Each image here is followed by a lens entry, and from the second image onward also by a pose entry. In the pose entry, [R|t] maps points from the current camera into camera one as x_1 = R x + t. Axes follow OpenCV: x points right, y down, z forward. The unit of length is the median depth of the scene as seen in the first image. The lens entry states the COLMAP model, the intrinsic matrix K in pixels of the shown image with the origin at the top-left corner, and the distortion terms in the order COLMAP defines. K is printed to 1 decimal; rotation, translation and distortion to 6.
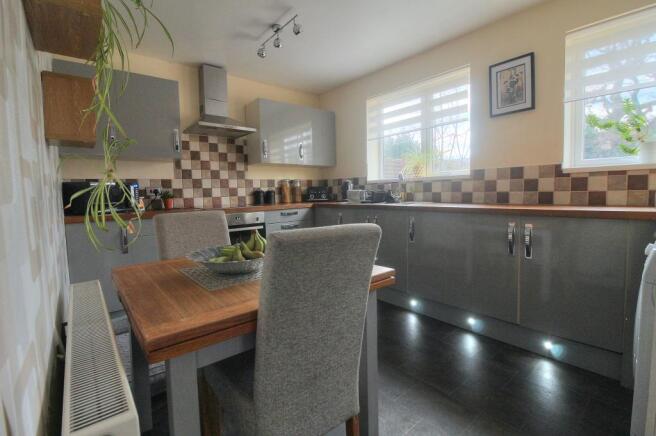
lens RADIAL K [[310.3, 0, 328.8], [0, 310.3, 220.1], [0, 0, 1]] dist [-0.001399, -0.000639]
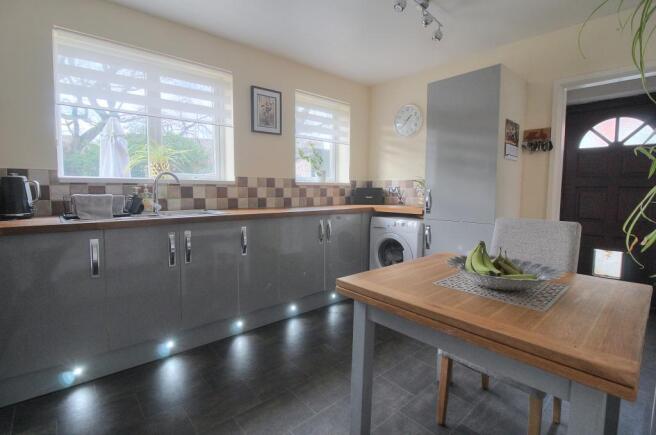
lens RADIAL K [[310.3, 0, 330.4], [0, 310.3, 215.8], [0, 0, 1]] dist [-0.001399, -0.000639]
pose [[-0.035675, -0.051065, 0.998058, -0.489018], [0.097738, 0.993728, 0.054337, -0.049107], [-0.994573, 0.099487, -0.030460, 0.619355]]
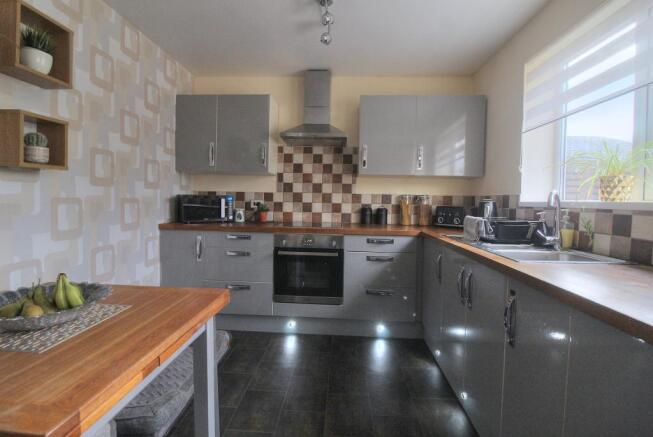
lens RADIAL K [[308.9, 0, 328.5], [0, 308.9, 213.3], [0, 0, 1]] dist [-0.001399, -0.000639]
pose [[0.715043, 0.071120, -0.695453, 0.304363], [-0.103121, 0.994659, -0.004309, -0.074223], [0.691433, 0.074797, 0.718559, 0.385655]]
